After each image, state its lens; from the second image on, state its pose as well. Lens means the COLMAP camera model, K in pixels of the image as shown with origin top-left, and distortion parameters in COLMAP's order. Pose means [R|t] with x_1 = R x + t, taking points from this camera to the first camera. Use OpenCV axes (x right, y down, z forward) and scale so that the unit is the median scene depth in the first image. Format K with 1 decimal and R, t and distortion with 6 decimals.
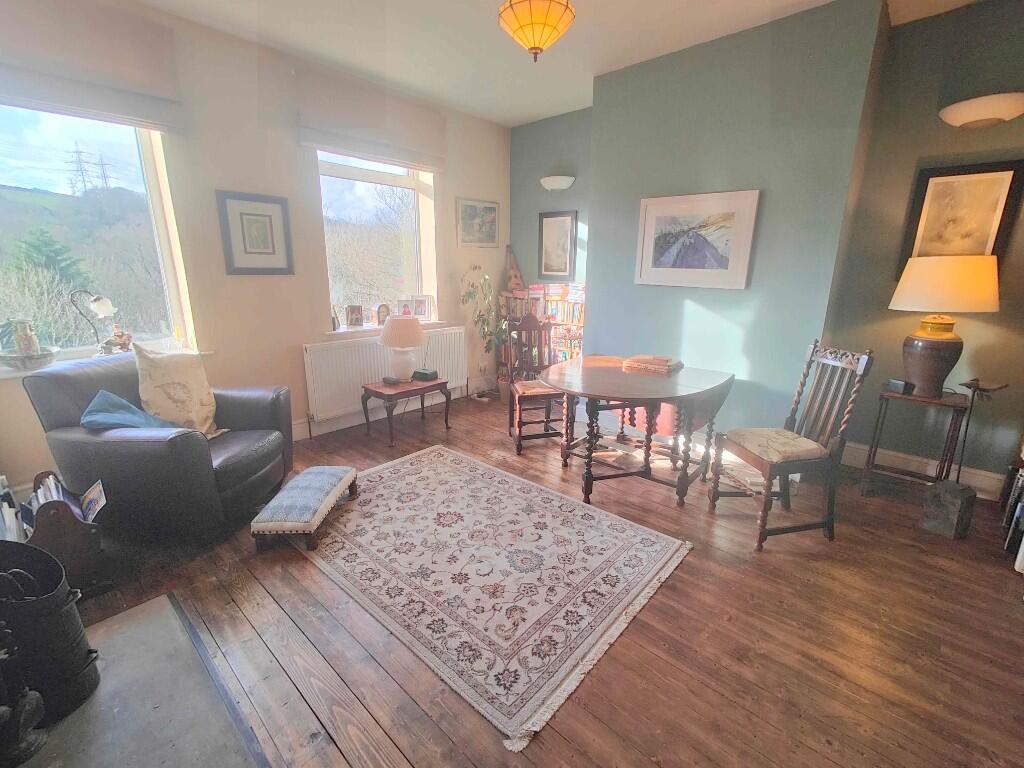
lens RADIAL K [[450.3, 0, 510.8], [0, 450.3, 379.5], [0, 0, 1]] dist [0.007516, 0.000472]
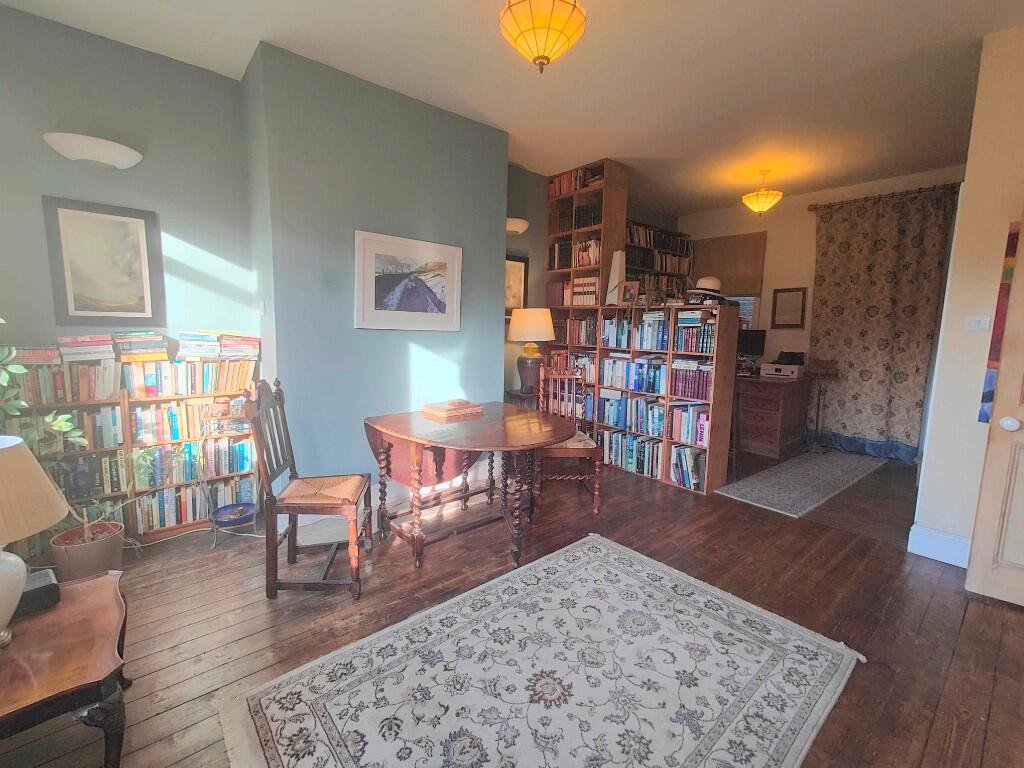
lens RADIAL K [[450.3, 0, 510.8], [0, 450.3, 379.5], [0, 0, 1]] dist [0.007516, 0.000472]
pose [[0.137948, -0.125127, 0.982504, -0.590357], [0.223855, 0.970258, 0.092137, -0.153544], [-0.964810, 0.207228, 0.161856, 0.701511]]
